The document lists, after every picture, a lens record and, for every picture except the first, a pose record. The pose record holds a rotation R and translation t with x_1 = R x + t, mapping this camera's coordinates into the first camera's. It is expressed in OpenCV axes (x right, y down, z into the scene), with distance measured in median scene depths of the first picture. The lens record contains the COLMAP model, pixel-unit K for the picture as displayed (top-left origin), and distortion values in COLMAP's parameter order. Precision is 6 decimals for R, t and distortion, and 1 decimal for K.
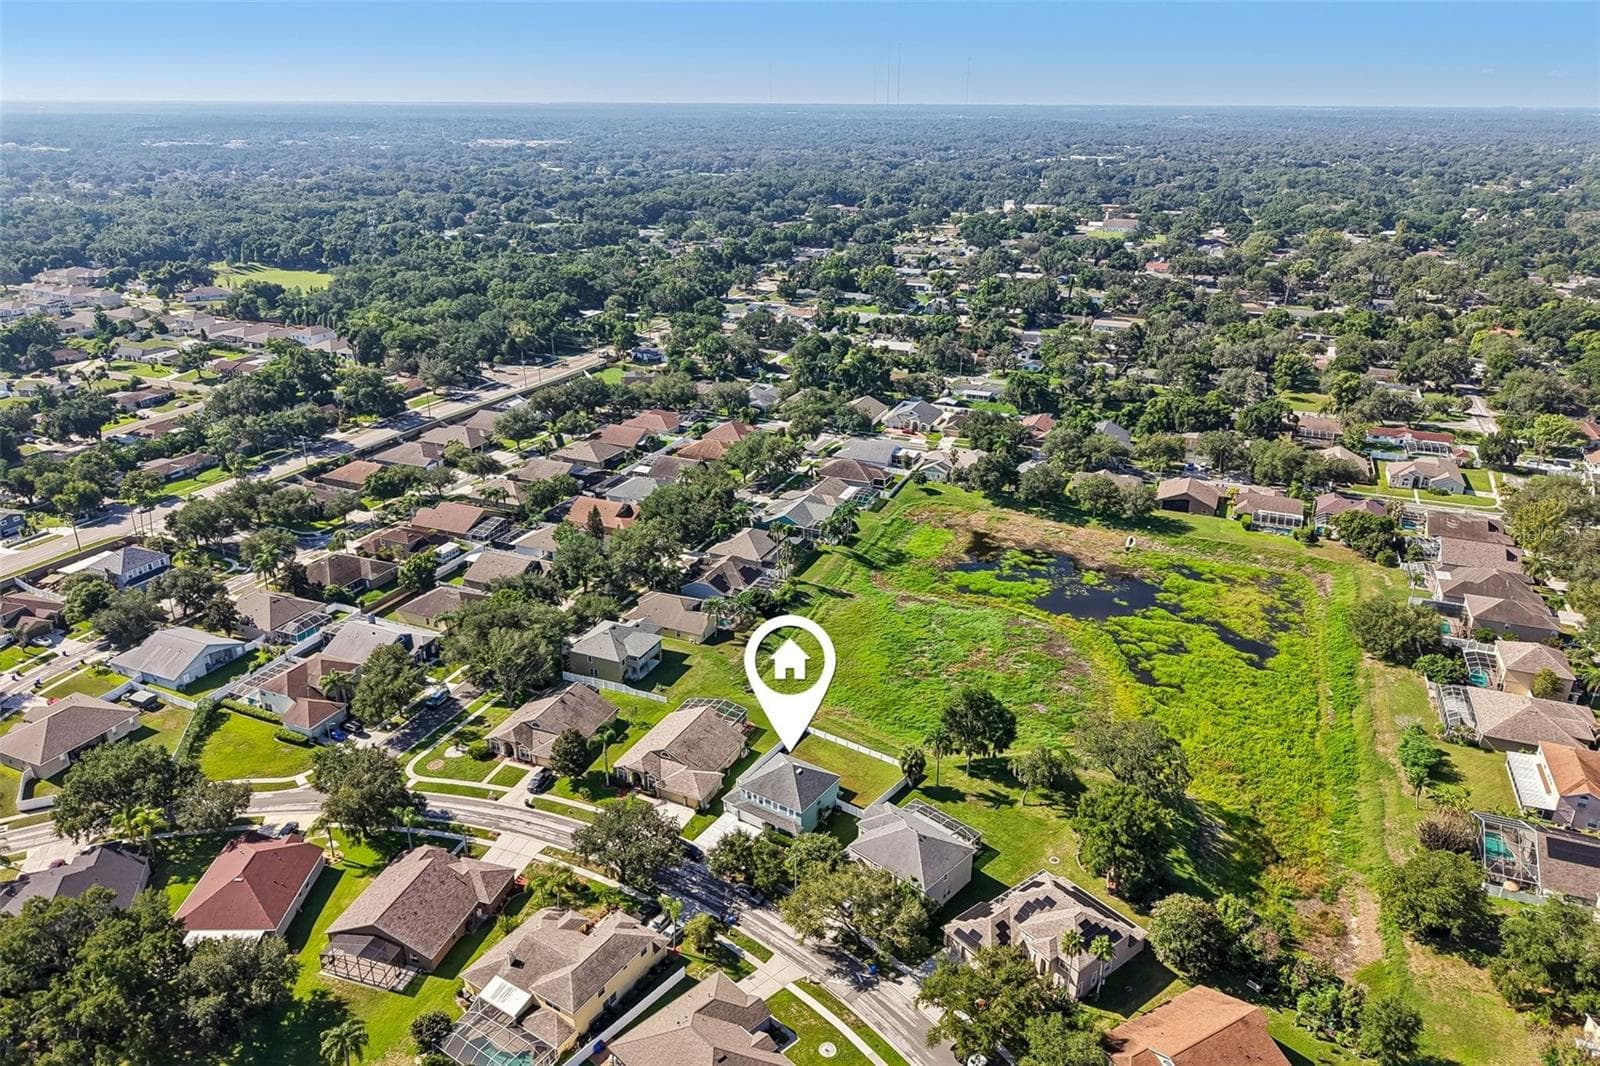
lens RADIAL K [[1070.3, 0, 800.0], [0, 1070.3, 533.0], [0, 0, 1]] dist [0.047976, -0.058965]
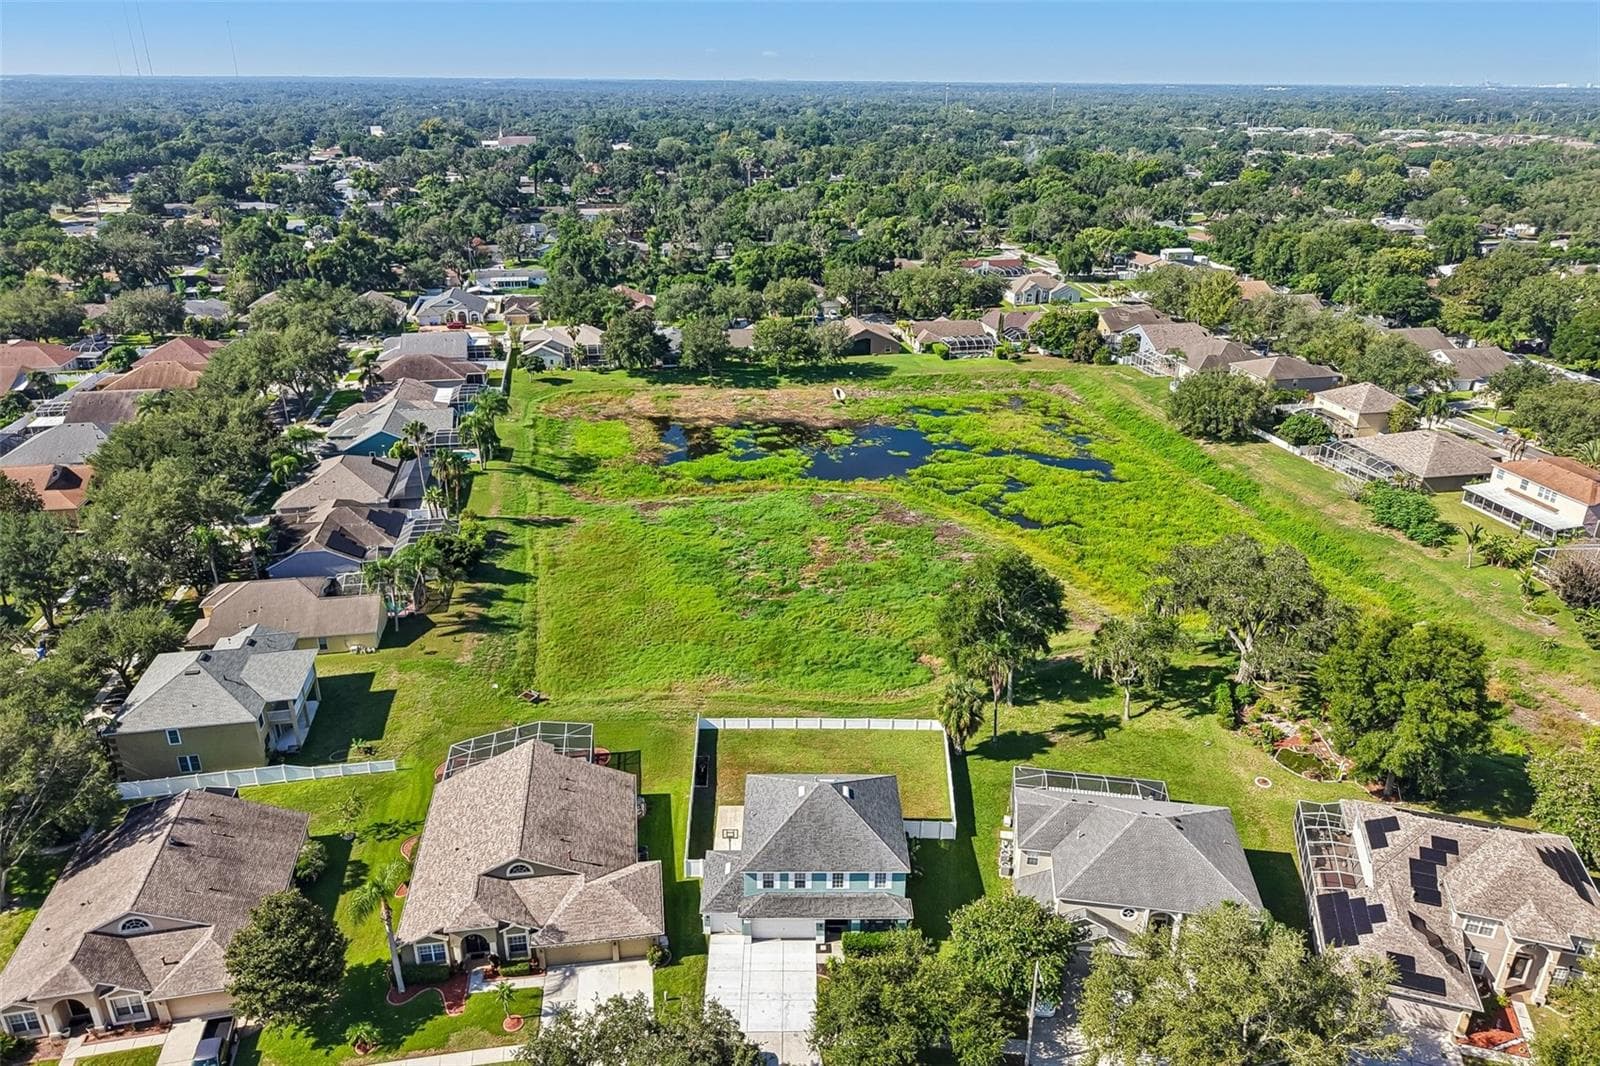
lens RADIAL K [[1070.3, 0, 800.0], [0, 1070.3, 533.0], [0, 0, 1]] dist [0.047976, -0.058965]
pose [[0.827492, -0.219172, 0.516934, -0.178208], [0.209657, 0.974688, 0.077641, 0.050606], [-0.520866, 0.044132, 0.852497, 0.442777]]
